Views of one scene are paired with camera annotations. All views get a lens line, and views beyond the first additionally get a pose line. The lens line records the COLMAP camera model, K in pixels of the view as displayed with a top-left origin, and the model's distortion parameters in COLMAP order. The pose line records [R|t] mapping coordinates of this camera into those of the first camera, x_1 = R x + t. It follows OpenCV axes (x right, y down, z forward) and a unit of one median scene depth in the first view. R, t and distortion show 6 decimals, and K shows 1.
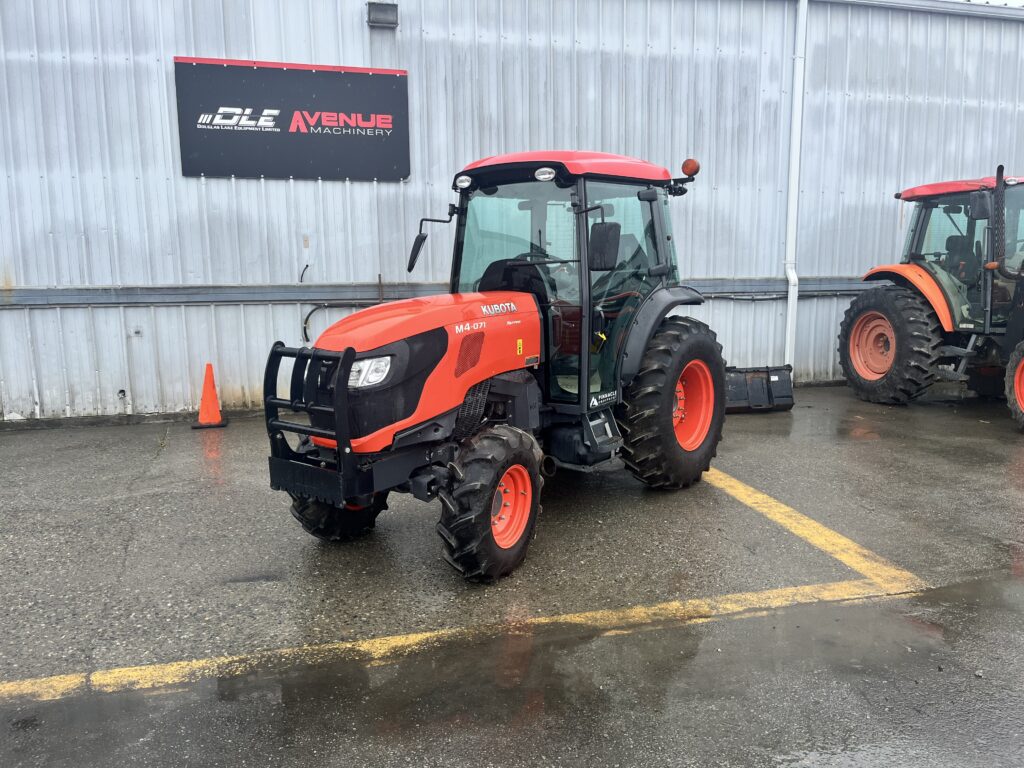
lens RADIAL K [[724.1, 0, 512.0], [0, 724.1, 384.0], [0, 0, 1]] dist [0.063883, -0.078448]
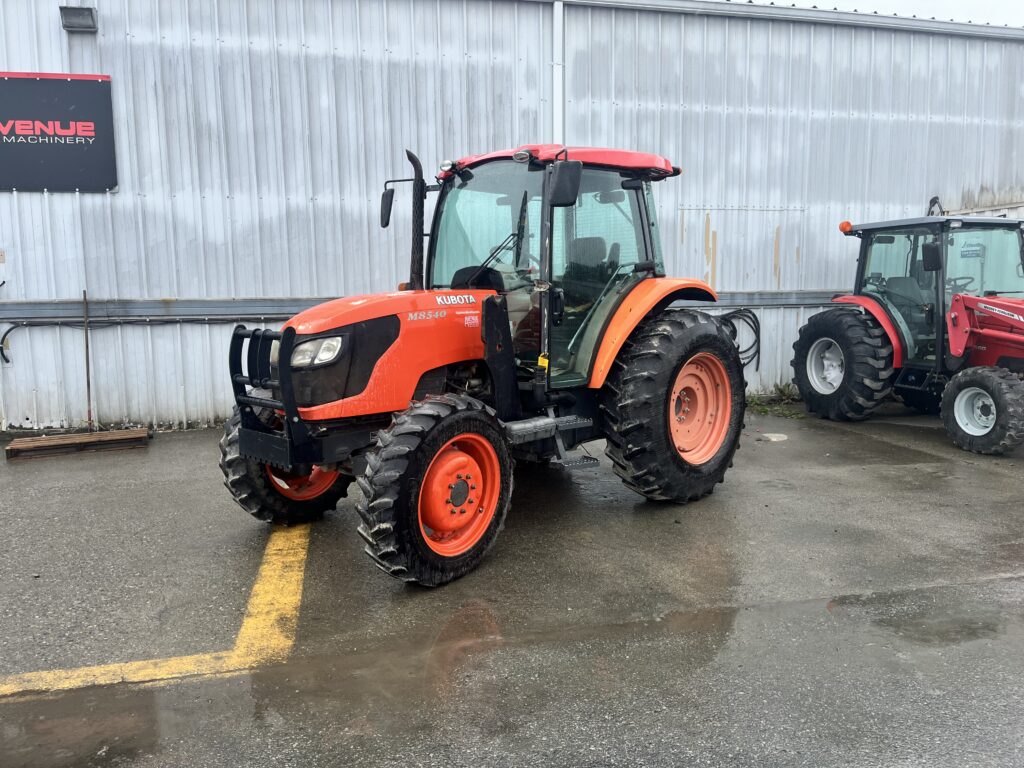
lens RADIAL K [[716.1, 0, 512.5], [0, 716.1, 394.3], [0, 0, 1]] dist [0.060107, -0.074713]
pose [[0.999974, 0.001516, -0.007113, 0.371812], [-0.001521, 0.999999, -0.000700, -0.016735], [0.007112, 0.000711, 0.999974, 0.066321]]
